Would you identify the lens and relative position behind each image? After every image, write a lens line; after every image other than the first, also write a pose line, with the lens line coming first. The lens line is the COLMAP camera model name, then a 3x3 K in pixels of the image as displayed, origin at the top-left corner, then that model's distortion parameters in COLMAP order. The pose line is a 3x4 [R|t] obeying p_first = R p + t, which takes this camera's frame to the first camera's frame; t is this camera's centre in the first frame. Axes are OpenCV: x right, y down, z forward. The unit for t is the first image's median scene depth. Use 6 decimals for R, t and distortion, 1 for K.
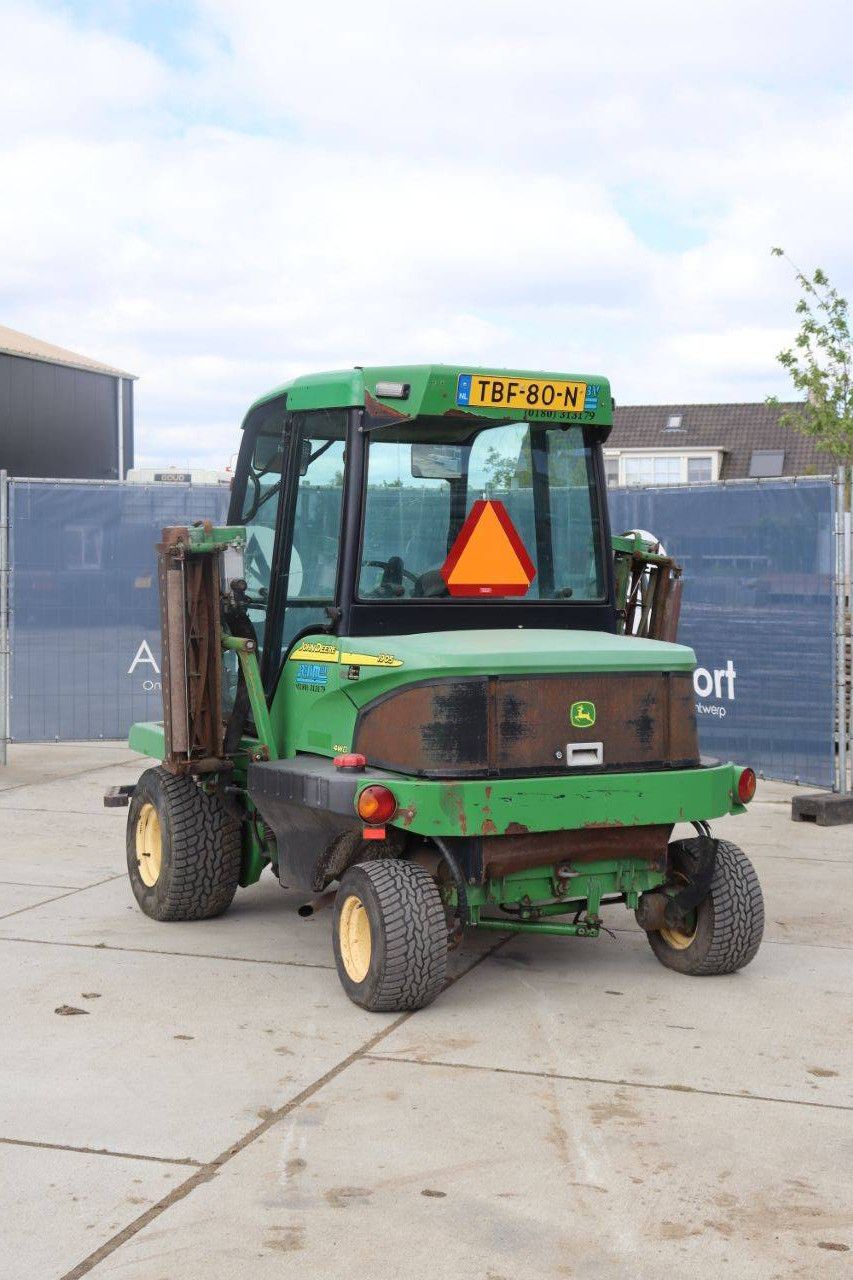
lens RADIAL K [[1762.1, 0, 426.5], [0, 1762.1, 640.0], [0, 0, 1]] dist [0.030814, 0.018496]
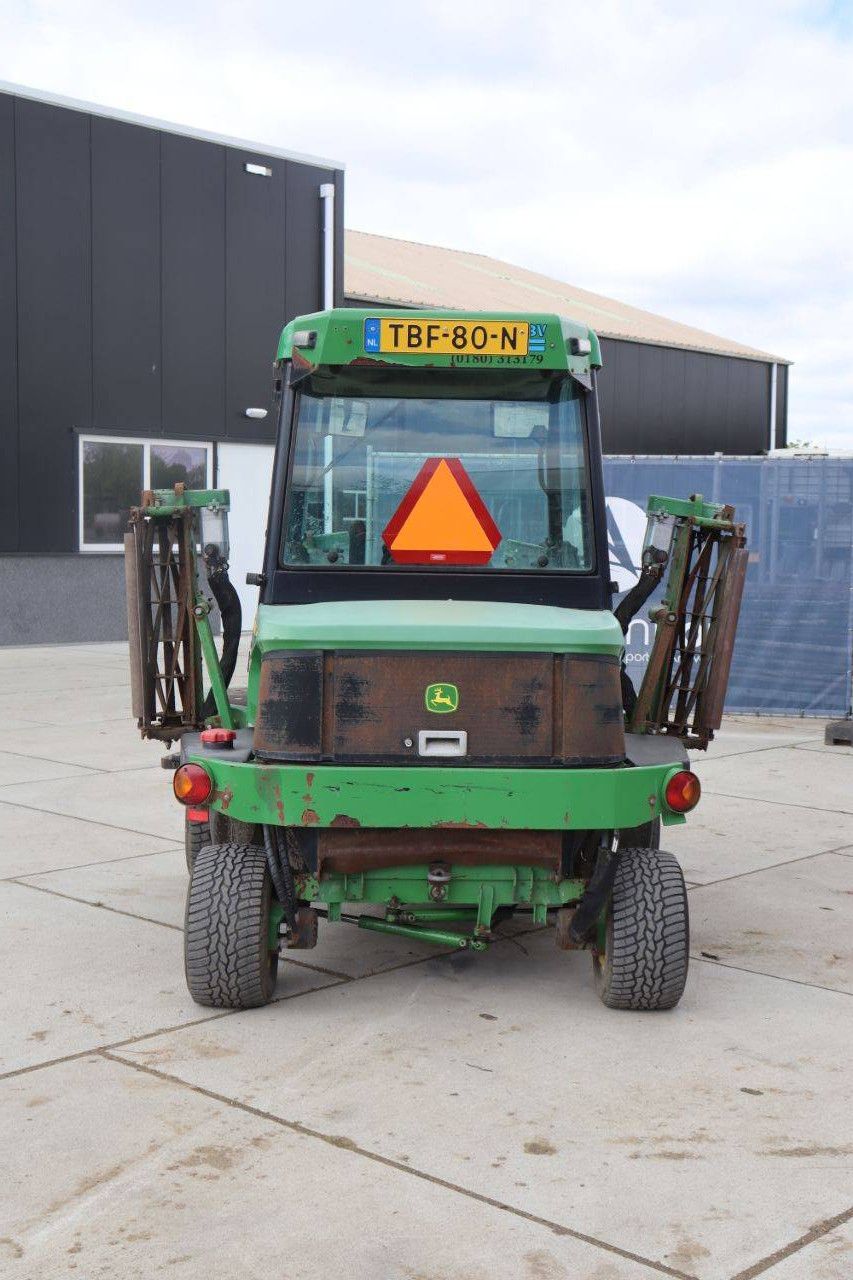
lens RADIAL K [[1629.0, 0, 426.5], [0, 1629.0, 640.0], [0, 0, 1]] dist [-0.013439, 0.003775]
pose [[0.908022, 0.030944, -0.417777, 0.402726], [-0.023730, 0.999466, 0.022451, -0.004577], [0.418249, -0.010472, 0.908272, 0.249402]]
